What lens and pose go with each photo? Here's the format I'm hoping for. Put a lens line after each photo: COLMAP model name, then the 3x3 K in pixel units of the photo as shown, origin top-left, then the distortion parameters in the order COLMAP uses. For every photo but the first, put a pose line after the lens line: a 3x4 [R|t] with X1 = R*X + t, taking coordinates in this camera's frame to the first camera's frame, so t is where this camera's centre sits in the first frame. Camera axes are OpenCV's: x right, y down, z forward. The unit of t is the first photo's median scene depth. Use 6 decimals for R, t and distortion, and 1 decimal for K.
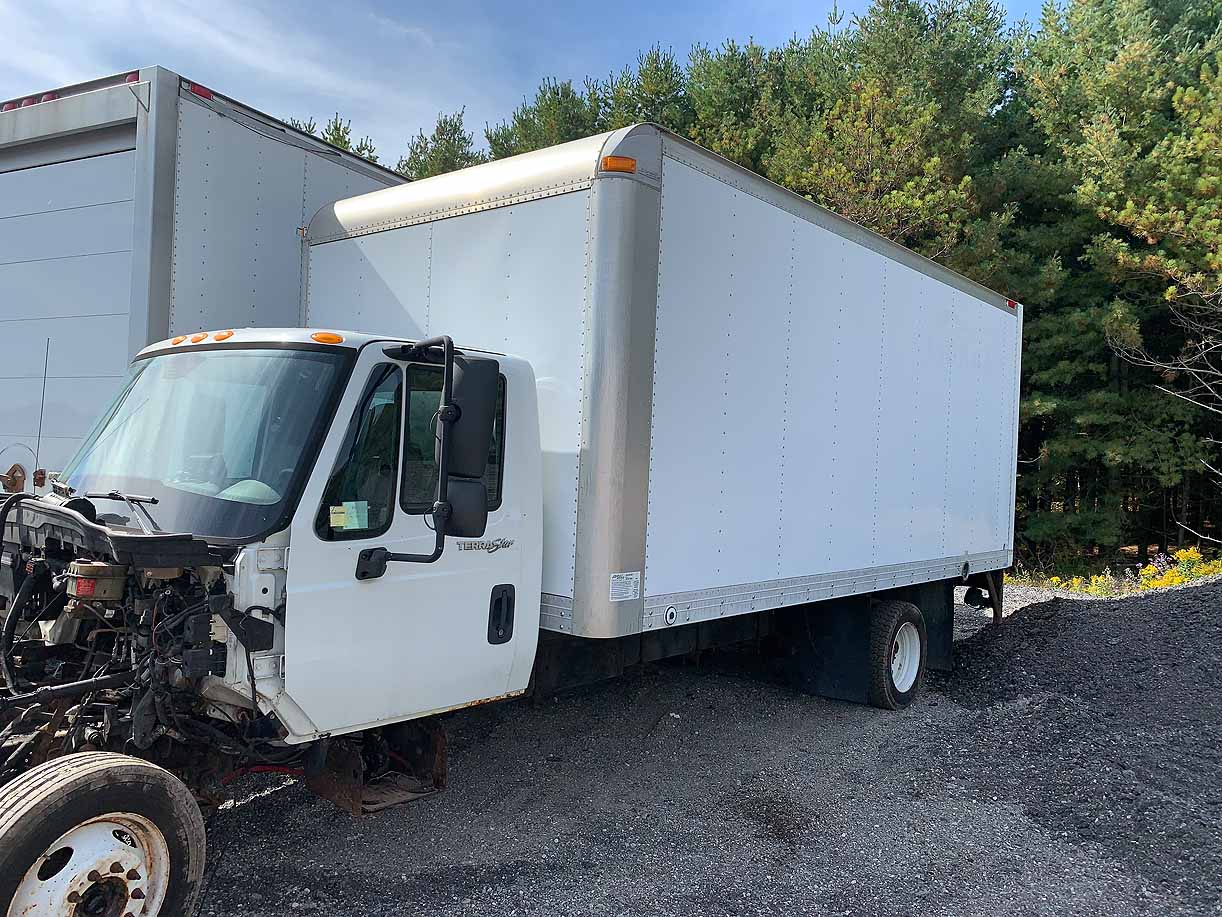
lens RADIAL K [[931.9, 0, 611.0], [0, 931.9, 458.5], [0, 0, 1]] dist [0.005368, -0.000534]
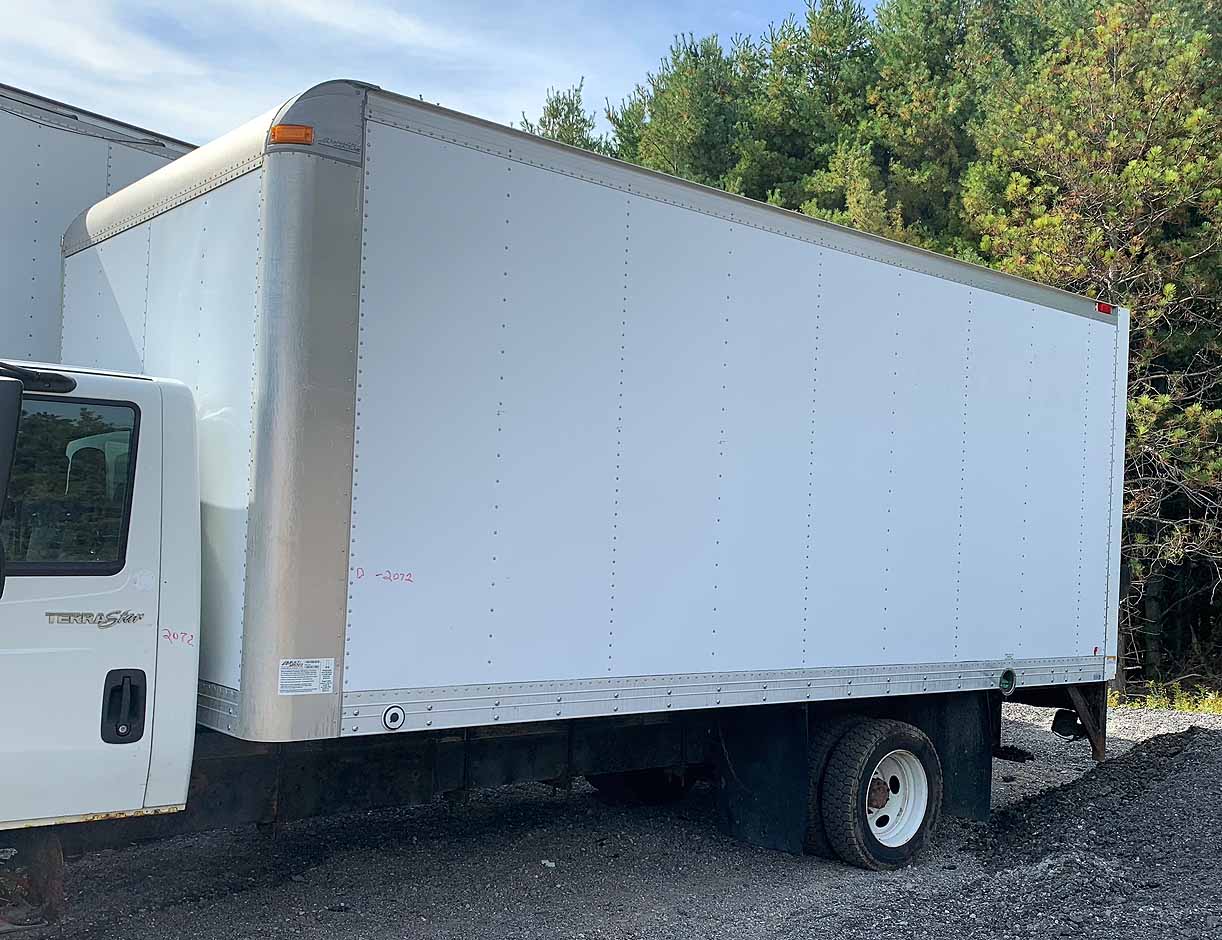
lens RADIAL K [[1253.1, 0, 611.5], [0, 1253.1, 533.4], [0, 0, 1]] dist [0.006586, 0.007368]
pose [[0.987856, -0.002705, -0.155351, 0.228306], [0.001317, 0.999958, -0.009040, 0.014967], [0.155369, 0.008726, 0.987818, 0.003779]]
